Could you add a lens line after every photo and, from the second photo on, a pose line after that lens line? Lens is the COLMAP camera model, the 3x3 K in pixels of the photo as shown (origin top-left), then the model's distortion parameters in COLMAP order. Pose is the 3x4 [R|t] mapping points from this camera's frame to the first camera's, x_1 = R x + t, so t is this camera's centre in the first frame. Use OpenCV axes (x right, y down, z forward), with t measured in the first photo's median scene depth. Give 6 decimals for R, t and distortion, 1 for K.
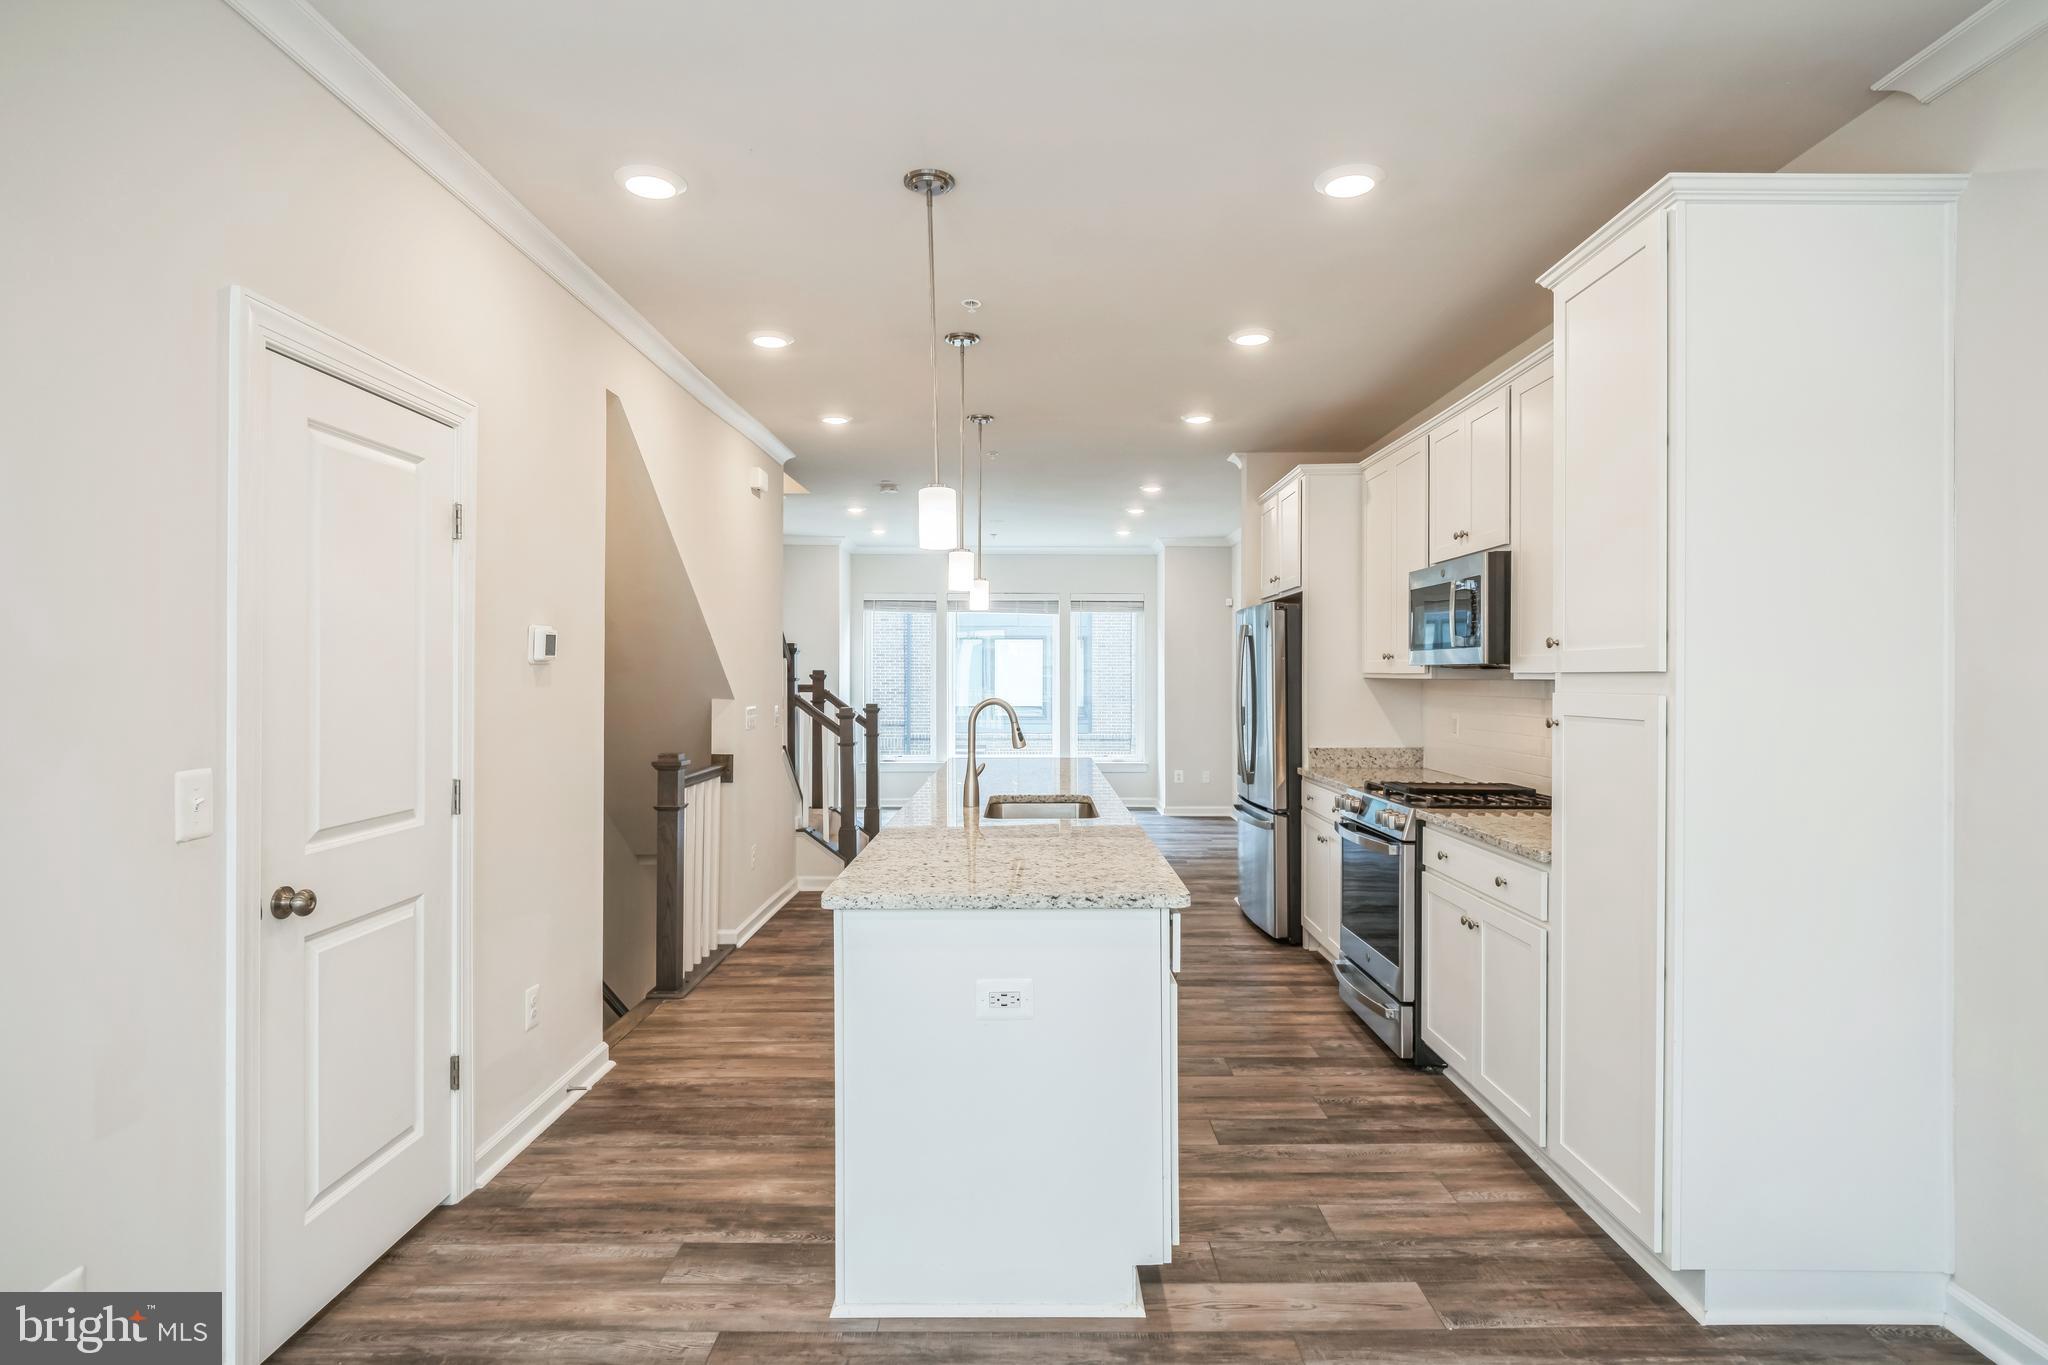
lens RADIAL K [[1068.3, 0, 1028.8], [0, 1068.3, 676.2], [0, 0, 1]] dist [-0.001590, 0.000393]
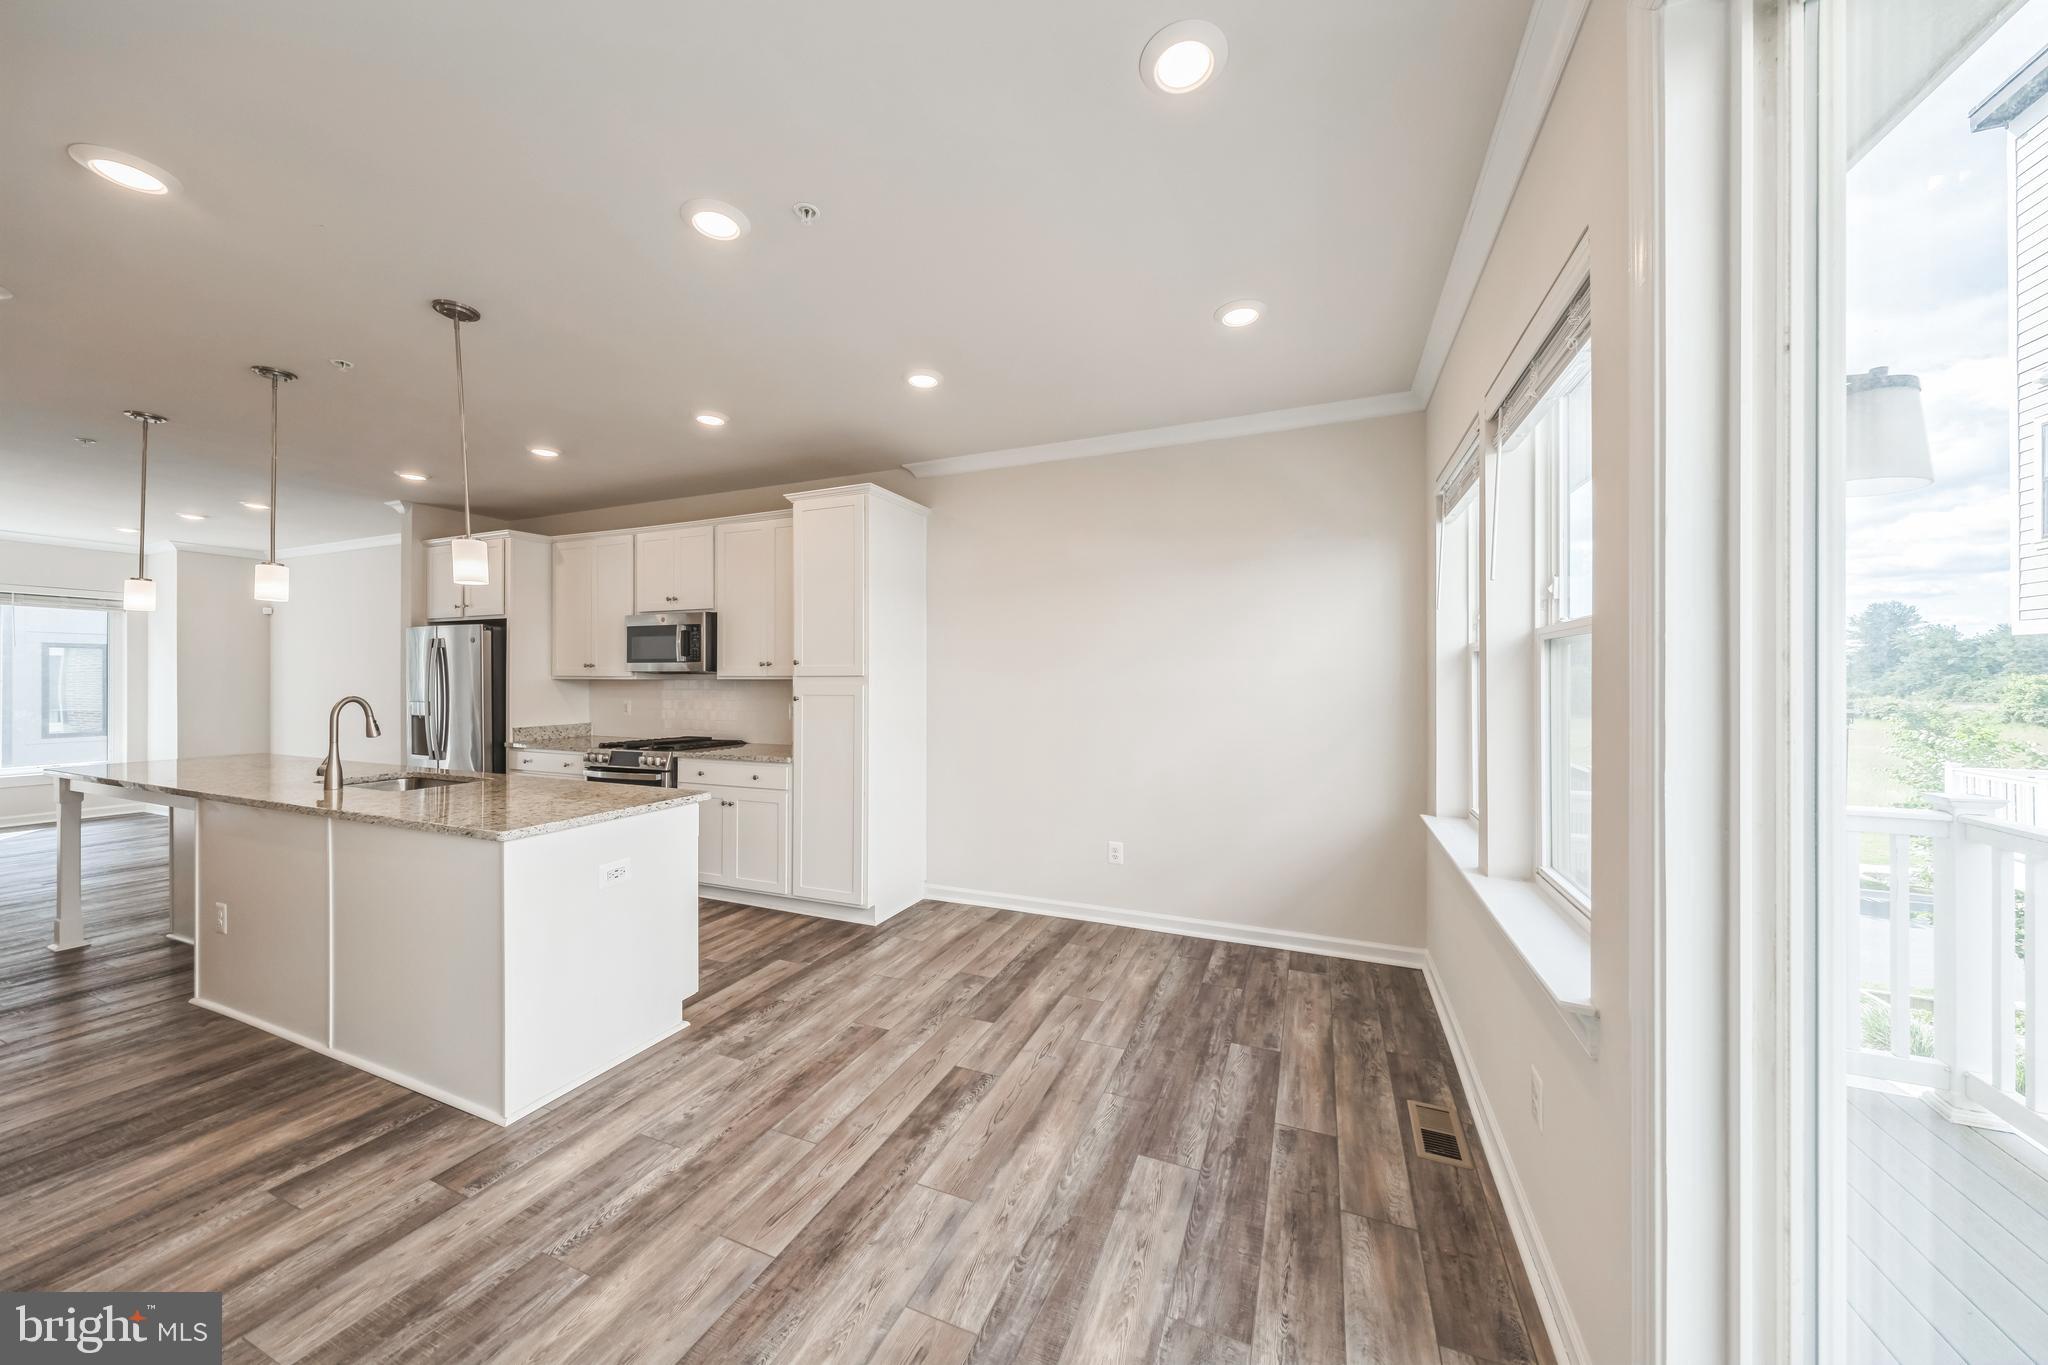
lens RADIAL K [[696.4, 0, 1029.4], [0, 696.4, 680.8], [0, 0, 1]] dist [0.002873, -0.000047]
pose [[0.387047, -0.003821, 0.922052, -0.418750], [-0.000123, 0.999991, 0.004196, -0.000146], [-0.922060, -0.001738, 0.387043, -0.004256]]
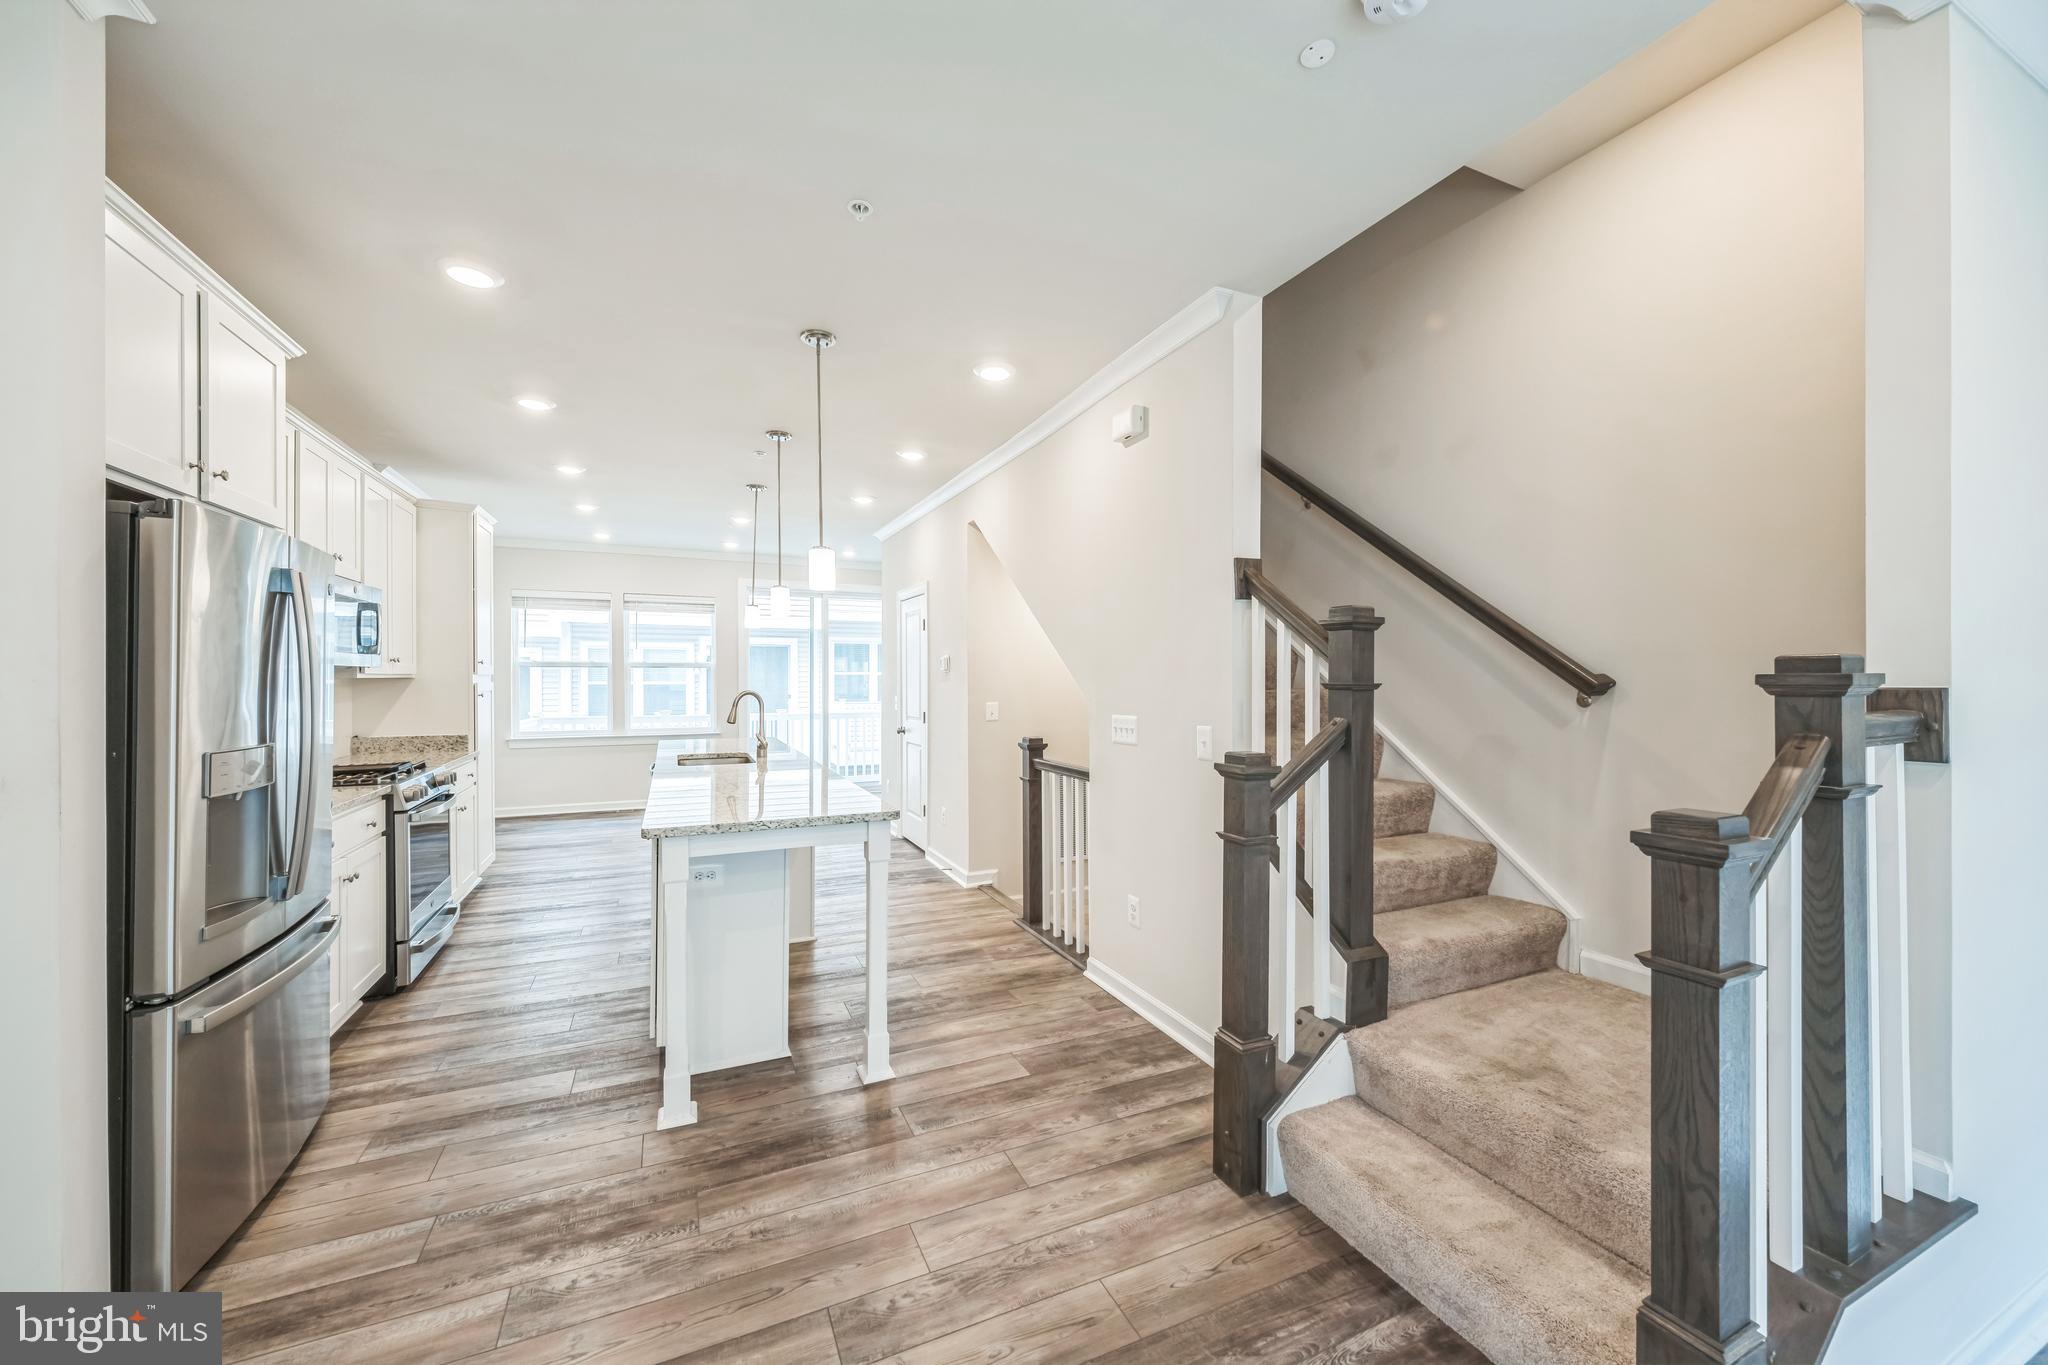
lens RADIAL K [[778.3, 0, 1037.8], [0, 778.3, 679.5], [0, 0, 1]] dist [0.000659, -0.000005]
pose [[-0.904712, -0.000951, -0.426023, 0.062803], [-0.002082, 0.999995, 0.002189, 0.000391], [0.426019, 0.002868, -0.904710, 2.021065]]
